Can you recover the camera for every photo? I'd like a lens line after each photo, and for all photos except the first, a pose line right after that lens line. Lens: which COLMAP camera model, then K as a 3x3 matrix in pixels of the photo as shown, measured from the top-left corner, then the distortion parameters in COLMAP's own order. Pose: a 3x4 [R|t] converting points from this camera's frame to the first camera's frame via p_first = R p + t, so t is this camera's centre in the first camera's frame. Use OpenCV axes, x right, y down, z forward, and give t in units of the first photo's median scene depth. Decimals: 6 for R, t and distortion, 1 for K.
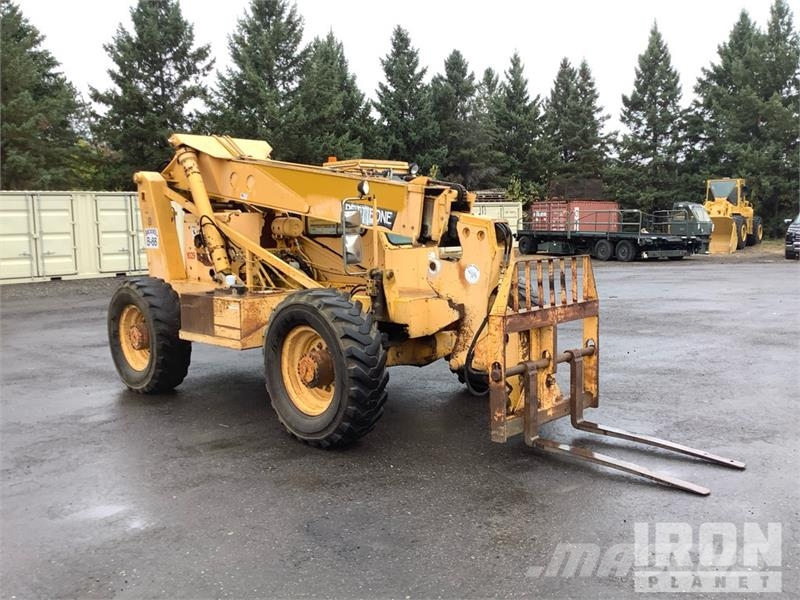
lens RADIAL K [[720.0, 0, 401.4], [0, 720.0, 295.6], [0, 0, 1]] dist [0.101004, -0.197329]
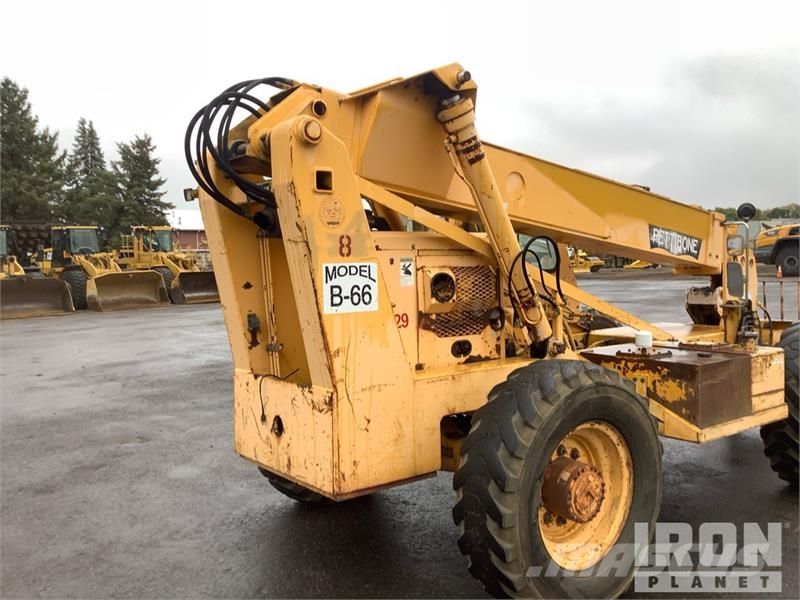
lens RADIAL K [[716.9, 0, 410.1], [0, 716.9, 291.5], [0, 0, 1]] dist [0.088216, -0.168005]
pose [[0.128830, -0.024471, 0.991365, -0.267621], [0.124971, 0.992126, 0.008250, -0.028425], [-0.983761, 0.122829, 0.130874, 0.340799]]
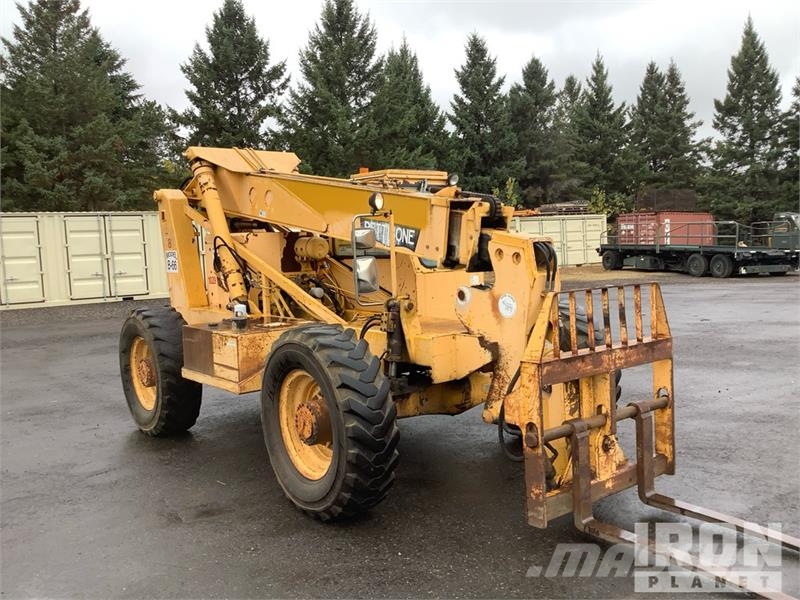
lens RADIAL K [[724.1, 0, 410.3], [0, 724.1, 283.8], [0, 0, 1]] dist [0.103820, -0.217874]
pose [[0.994346, -0.005406, -0.106050, 0.019232], [0.001464, 0.999306, -0.037210, -0.006196], [0.106178, 0.036844, 0.993664, 0.046423]]
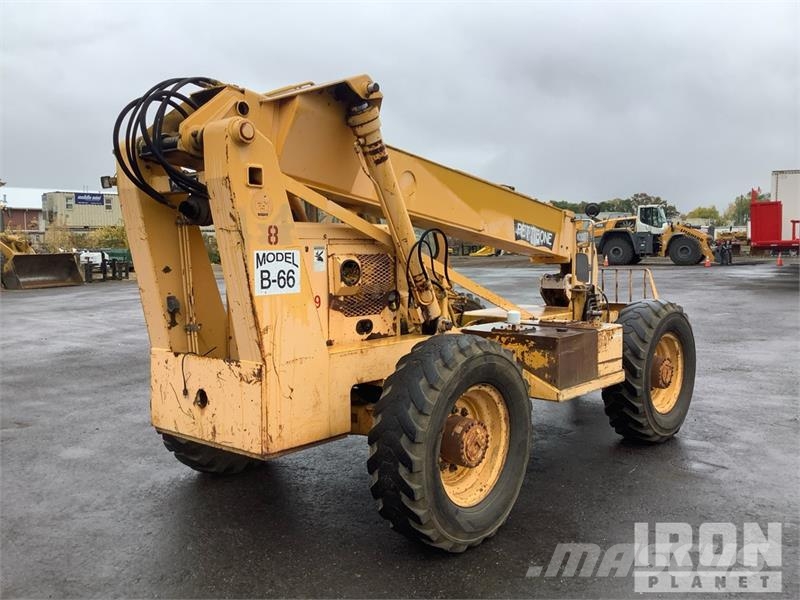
lens RADIAL K [[715.1, 0, 416.7], [0, 715.1, 303.3], [0, 0, 1]] dist [0.070916, -0.114602]
pose [[-0.085906, -0.060252, 0.994480, -0.290638], [0.115187, 0.990875, 0.069984, -0.030239], [-0.989622, 0.120563, -0.078182, 0.353602]]
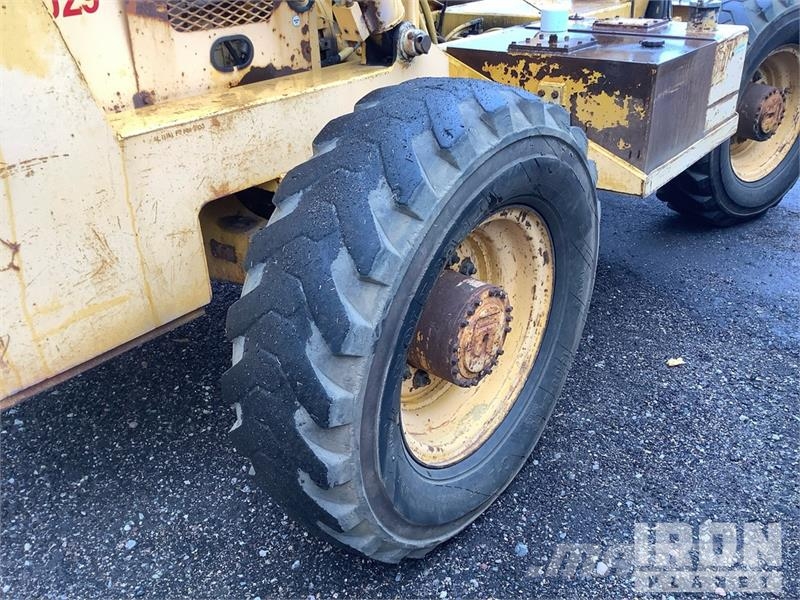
lens RADIAL K [[720.0, 0, 401.4], [0, 720.0, 295.6], [0, 0, 1]] dist [0.101004, -0.197329]
pose [[-0.106617, -0.432083, 0.895509, -0.187407], [0.139919, 0.885161, 0.443748, -0.022047], [-0.984406, 0.172610, -0.033916, 0.340900]]
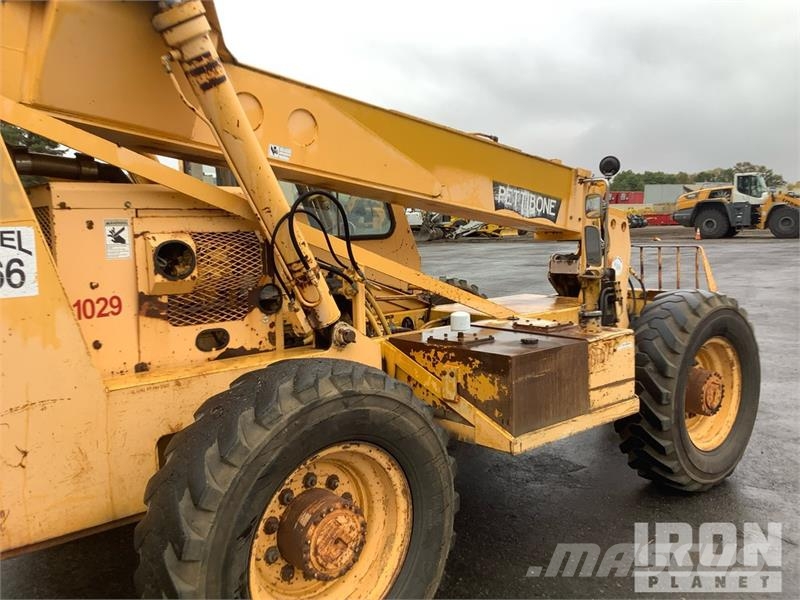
lens RADIAL K [[716.9, 0, 410.1], [0, 716.9, 291.5], [0, 0, 1]] dist [0.088216, -0.168005]
pose [[0.040881, -0.076168, 0.996257, -0.223647], [0.127435, 0.989345, 0.070410, -0.025256], [-0.991004, 0.124080, 0.050152, 0.308934]]
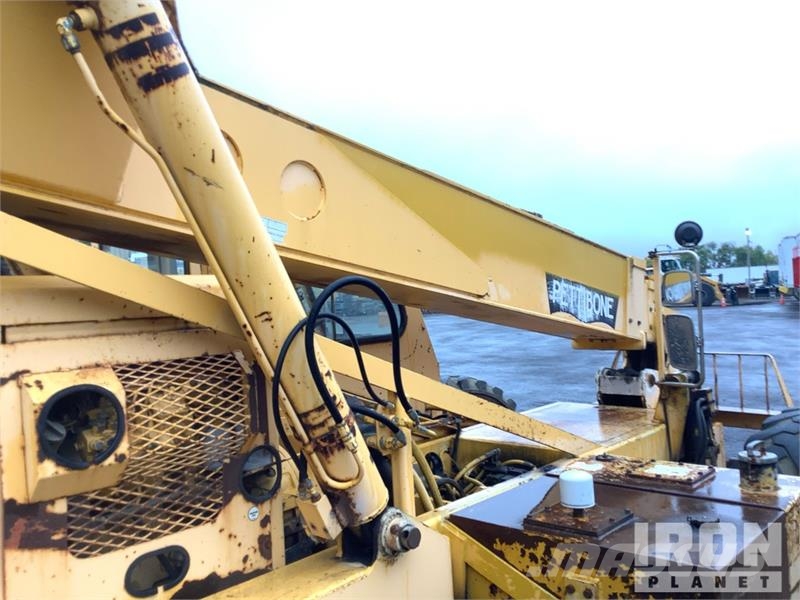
lens RADIAL K [[720.0, 0, 401.4], [0, 720.0, 295.6], [0, 0, 1]] dist [0.101004, -0.197329]
pose [[-0.048583, 0.032878, 0.998278, -0.163655], [0.160156, 0.986782, -0.024705, -0.032129], [-0.985895, 0.158680, -0.053206, 0.329760]]
